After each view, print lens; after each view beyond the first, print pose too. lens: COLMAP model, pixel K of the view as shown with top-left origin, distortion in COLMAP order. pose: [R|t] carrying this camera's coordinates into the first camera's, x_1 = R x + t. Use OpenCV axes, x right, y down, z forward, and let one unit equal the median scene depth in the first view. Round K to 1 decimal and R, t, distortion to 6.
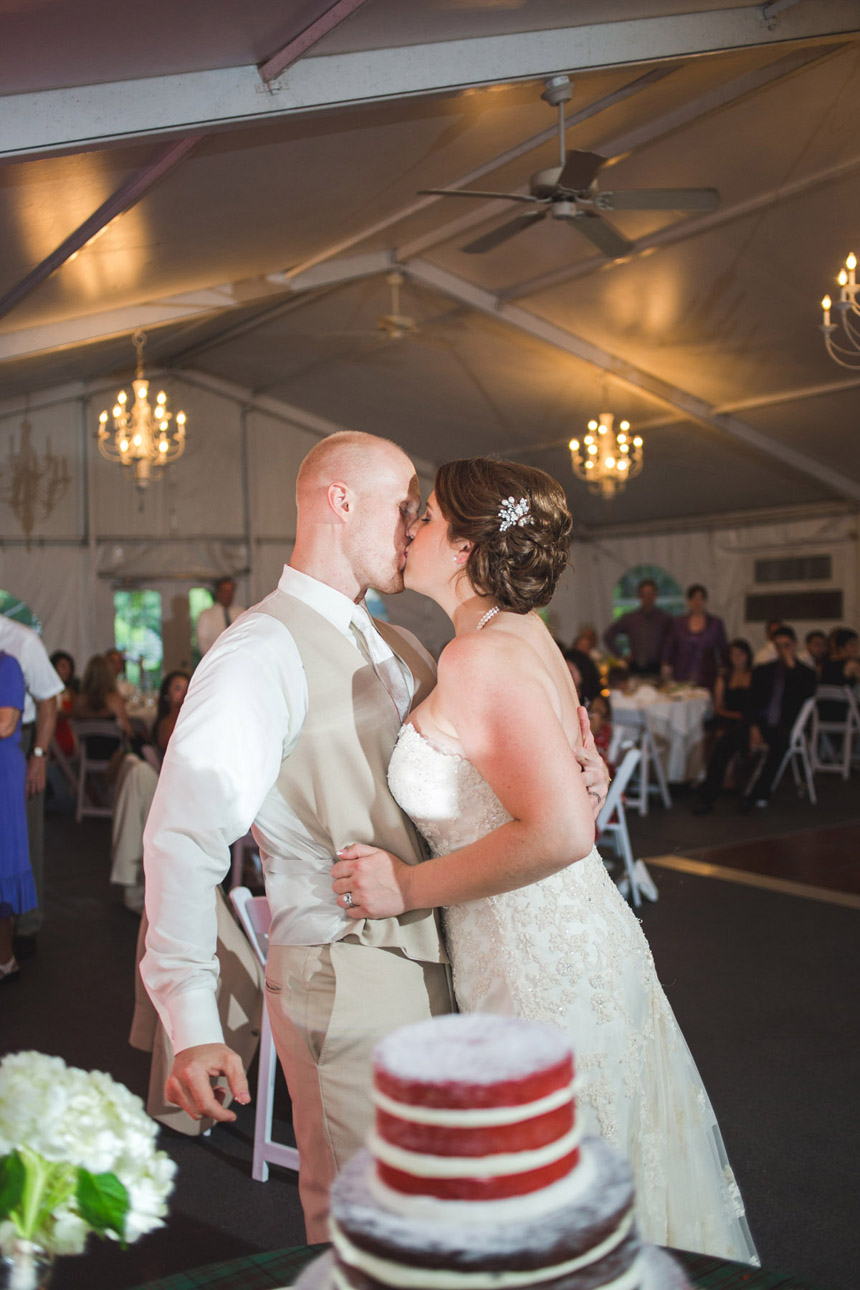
lens RADIAL K [[1290.8, 0, 430.0], [0, 1290.8, 645.0], [0, 0, 1]] dist [-0.049778, 0.025865]
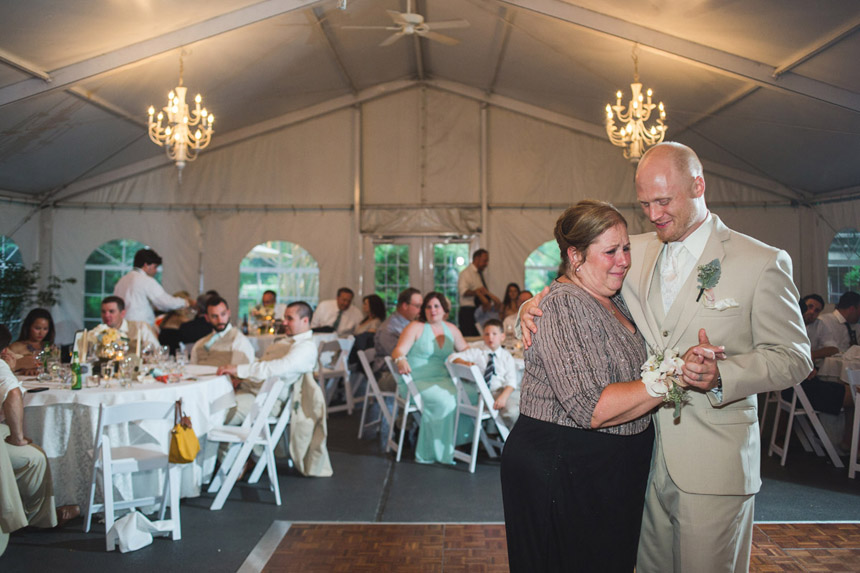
lens RADIAL K [[867.3, 0, 430.0], [0, 867.3, 286.5], [0, 0, 1]] dist [-0.039137, 0.010793]
pose [[0.835338, 0.042648, -0.548081, 0.442542], [-0.037850, 0.999082, 0.020053, -0.024755], [0.548433, 0.003994, 0.836185, 0.361545]]
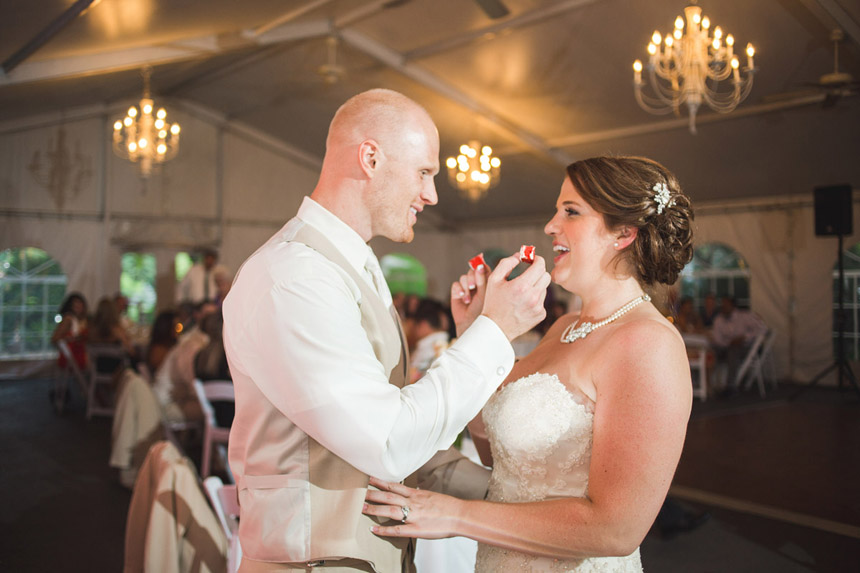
lens RADIAL K [[867.3, 0, 430.0], [0, 867.3, 286.5], [0, 0, 1]] dist [-0.039137, 0.010793]
pose [[0.994252, 0.031818, 0.102226, -0.009032], [-0.029966, 0.999359, -0.019607, 0.003604], [-0.102784, 0.016432, 0.994568, 0.042416]]
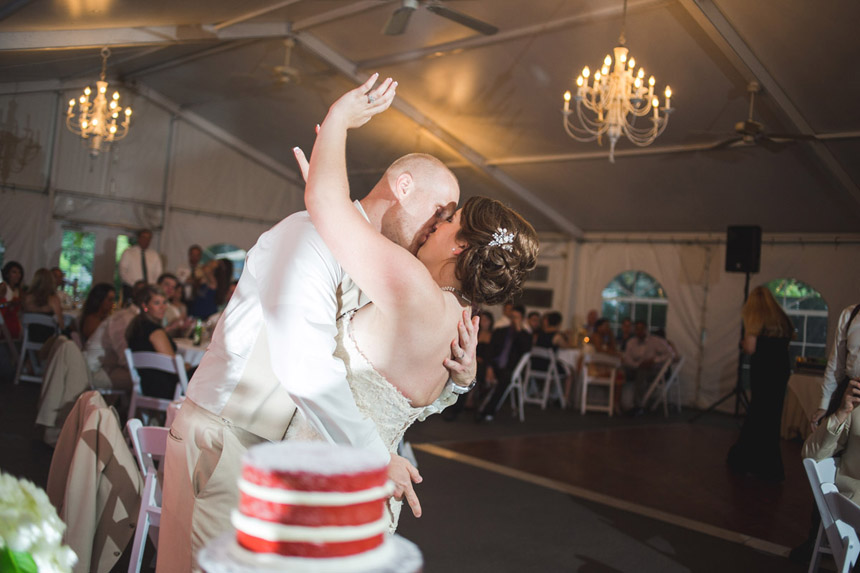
lens RADIAL K [[860.5, 0, 430.0], [0, 860.5, 286.5], [0, 0, 1]] dist [-0.049778, 0.025865]
pose [[0.978089, 0.120102, 0.170054, -0.002374], [-0.115402, 0.992619, -0.037294, 0.013095], [-0.173278, 0.016852, 0.984729, 0.005230]]
